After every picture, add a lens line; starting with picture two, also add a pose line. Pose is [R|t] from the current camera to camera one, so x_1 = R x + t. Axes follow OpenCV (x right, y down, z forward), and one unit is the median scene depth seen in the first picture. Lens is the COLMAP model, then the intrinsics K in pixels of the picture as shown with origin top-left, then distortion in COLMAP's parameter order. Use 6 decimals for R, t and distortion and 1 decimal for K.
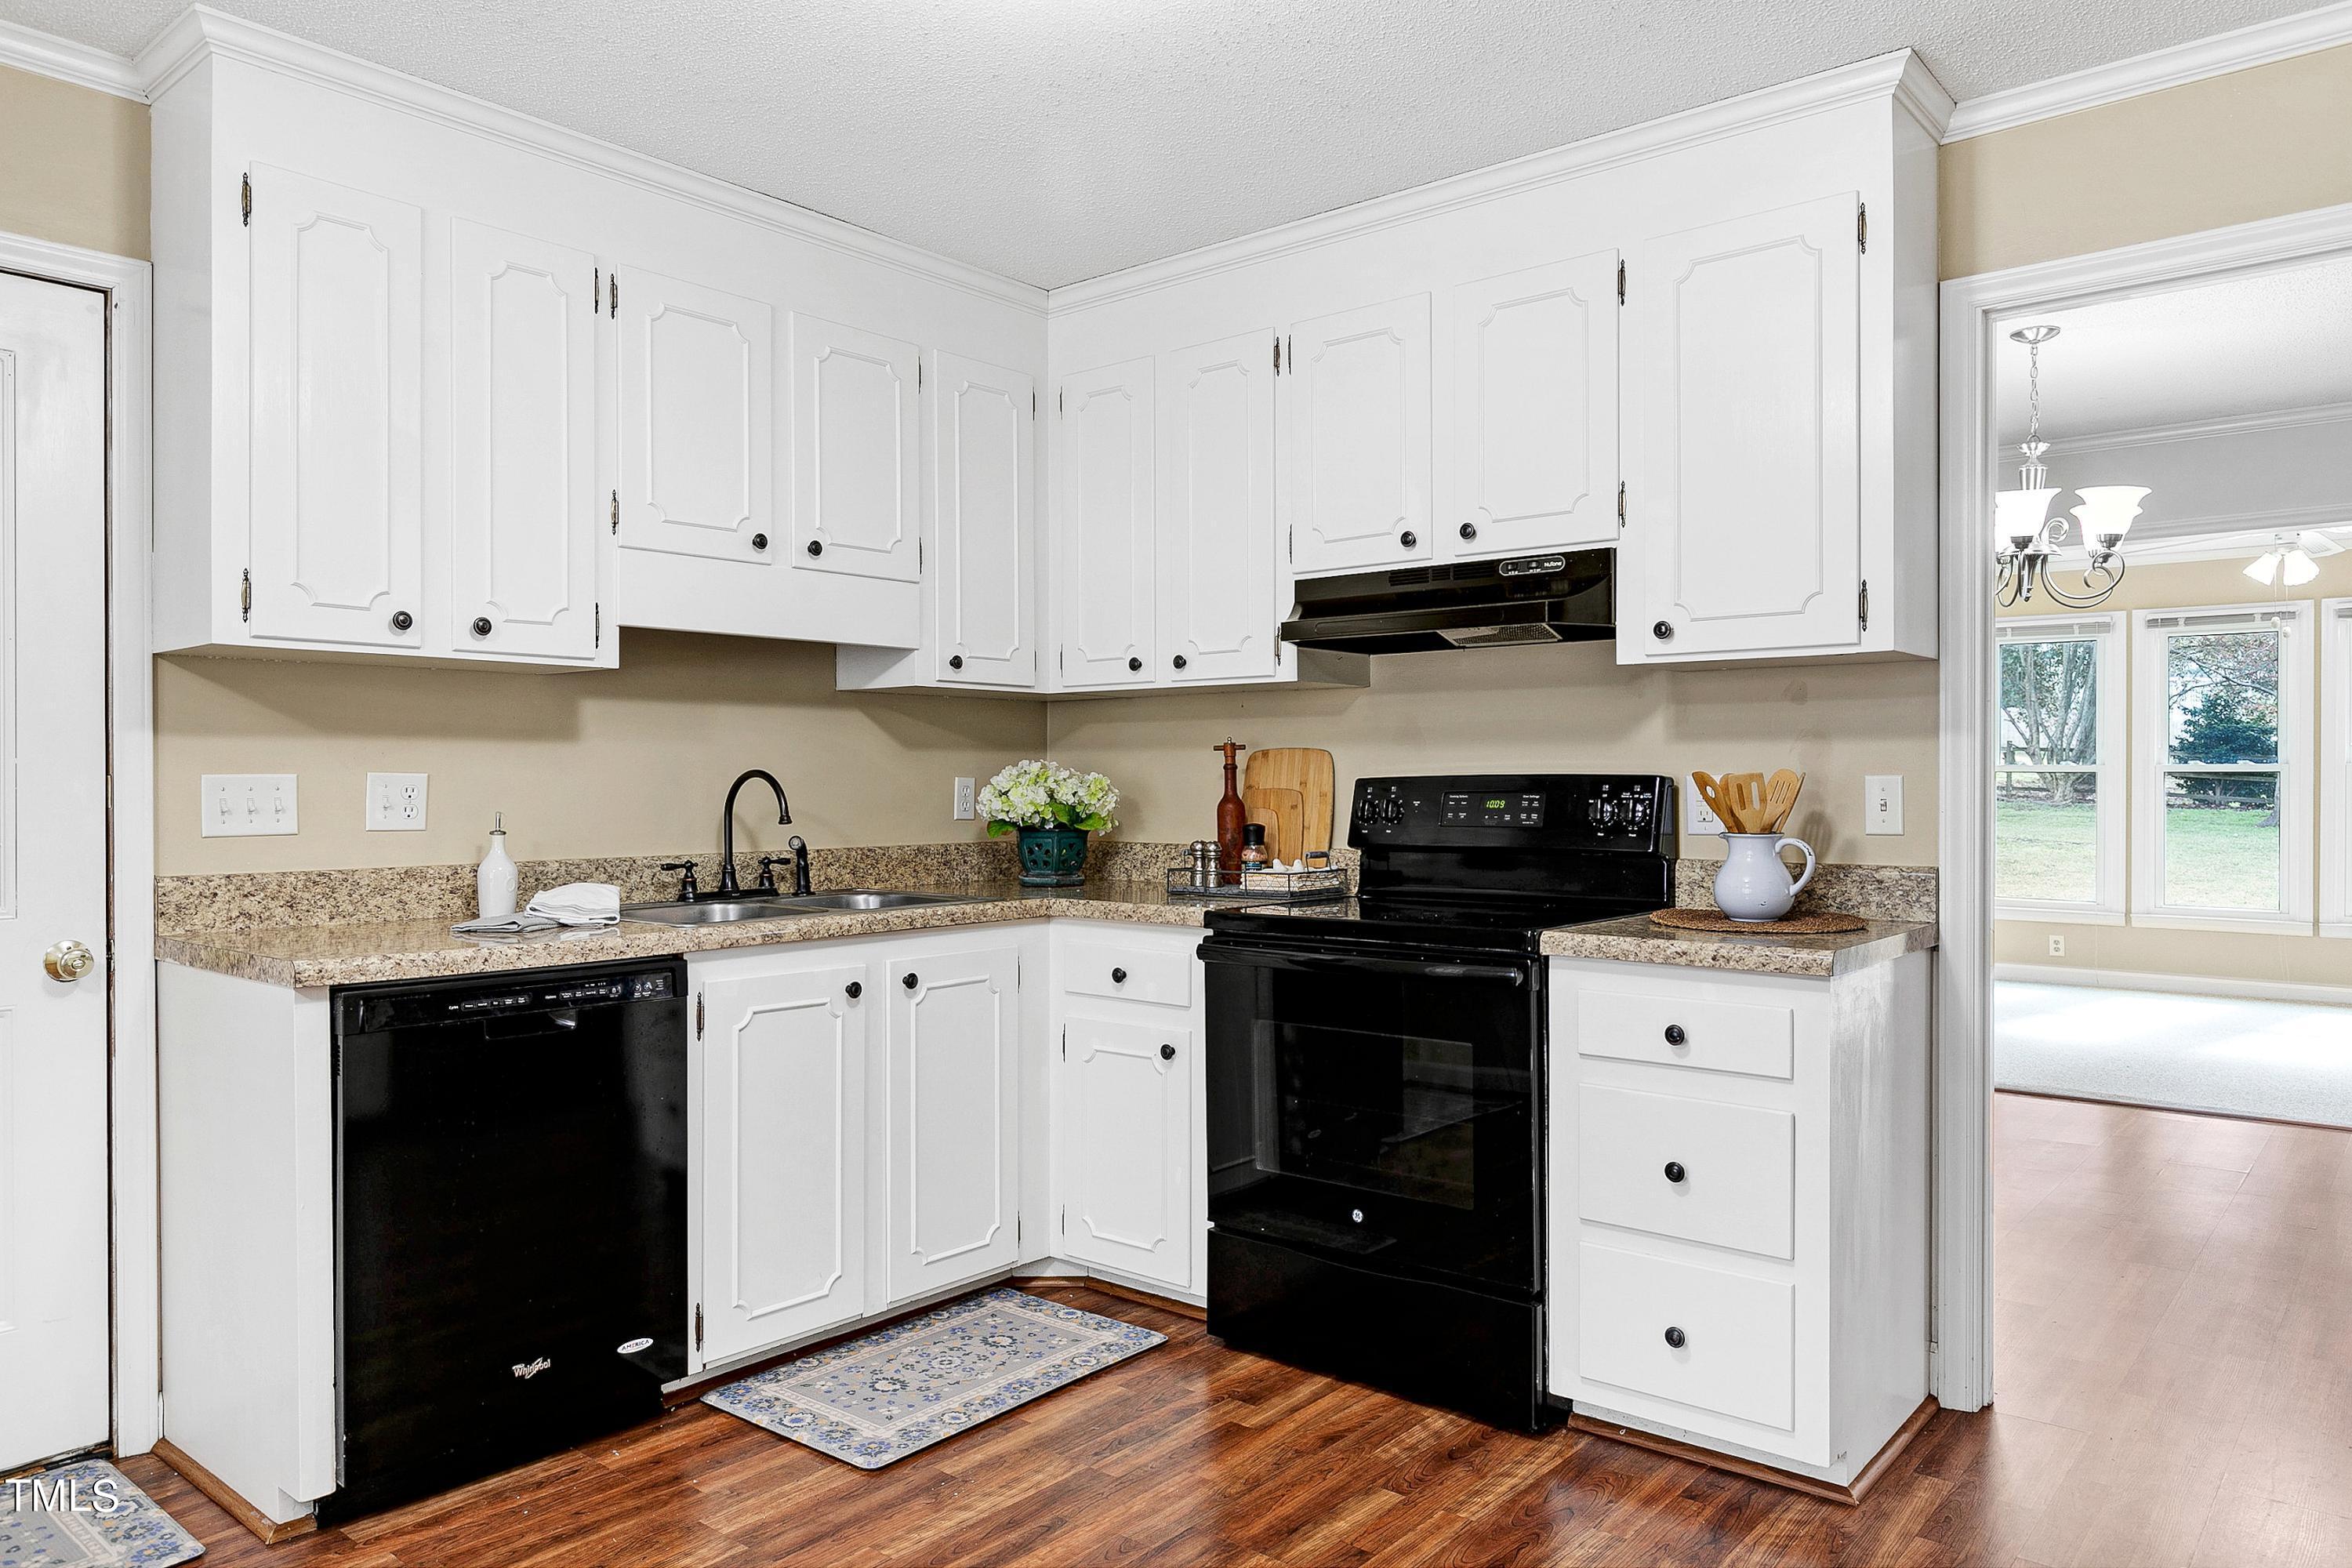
lens RADIAL K [[1542.0, 0, 1176.0], [0, 1542.0, 784.0], [0, 0, 1]] dist [-0.004629, -0.001984]
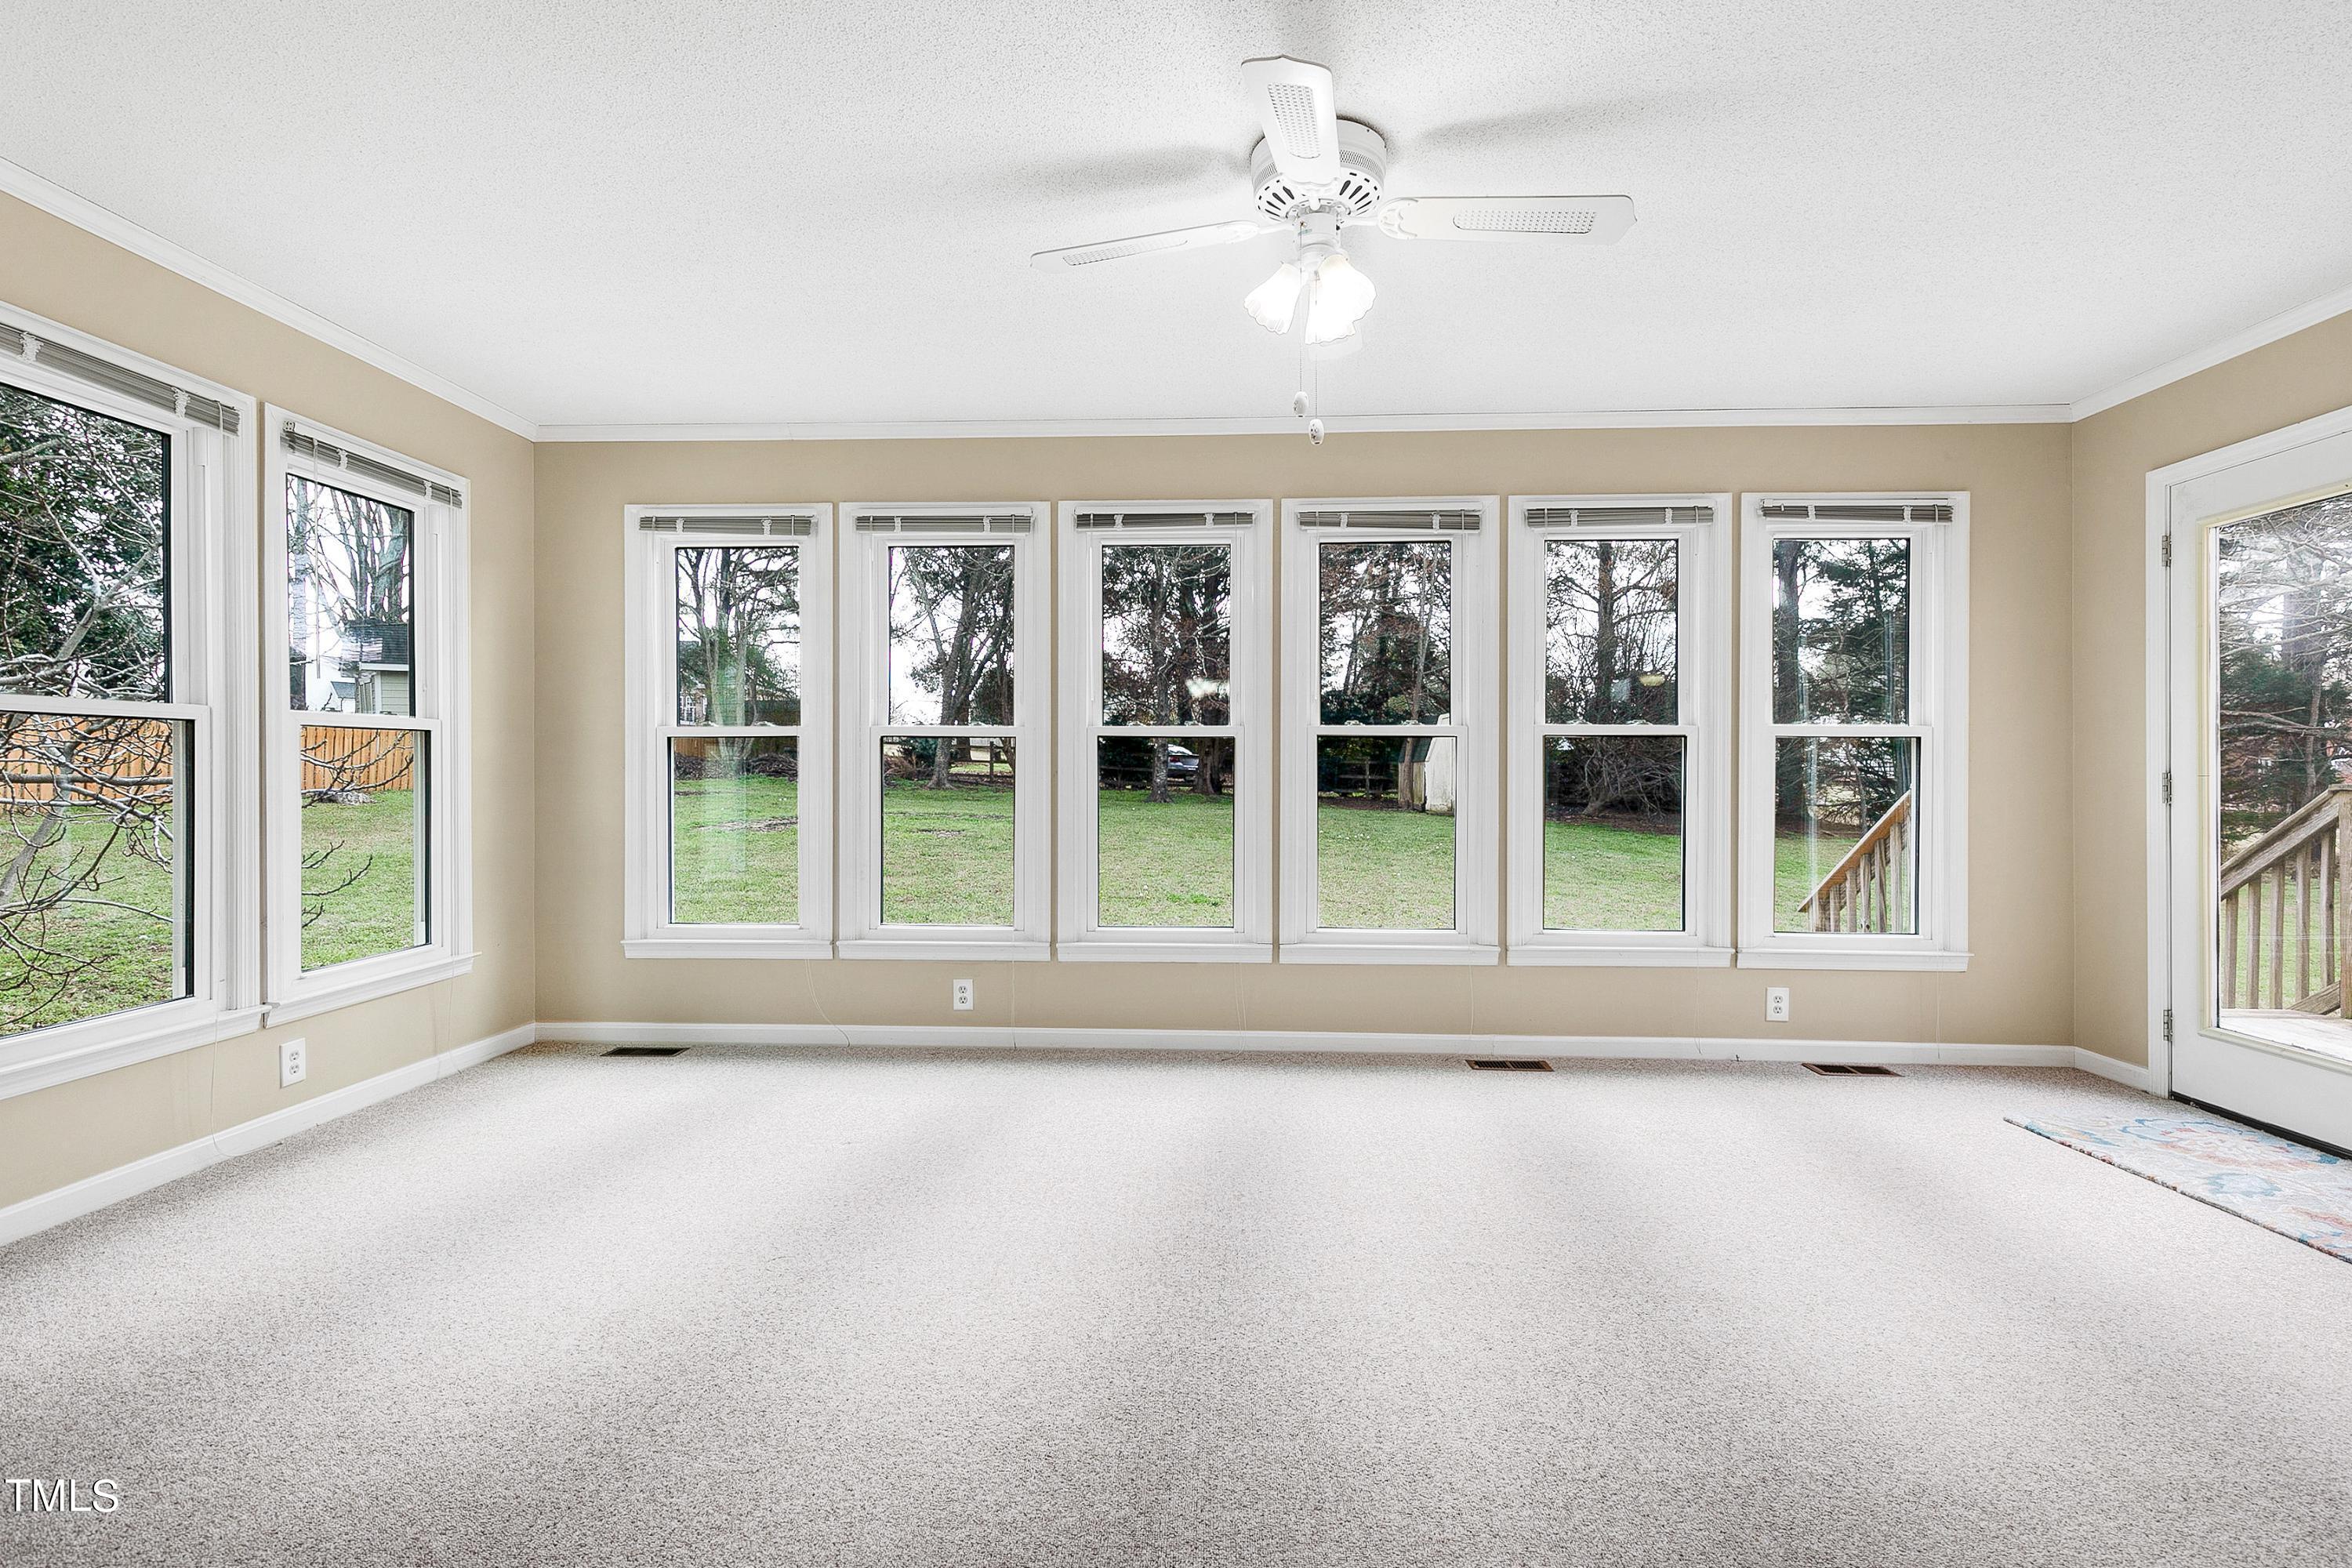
lens RADIAL K [[1100.5, 0, 1170.4], [0, 1100.5, 778.3], [0, 0, 1]] dist [0.010275, 0.000124]
pose [[0.798295, -0.003109, 0.602259, 0.367799], [0.002530, 0.999995, 0.001810, 0.010312], [-0.602261, 0.000079, 0.798299, 0.581598]]
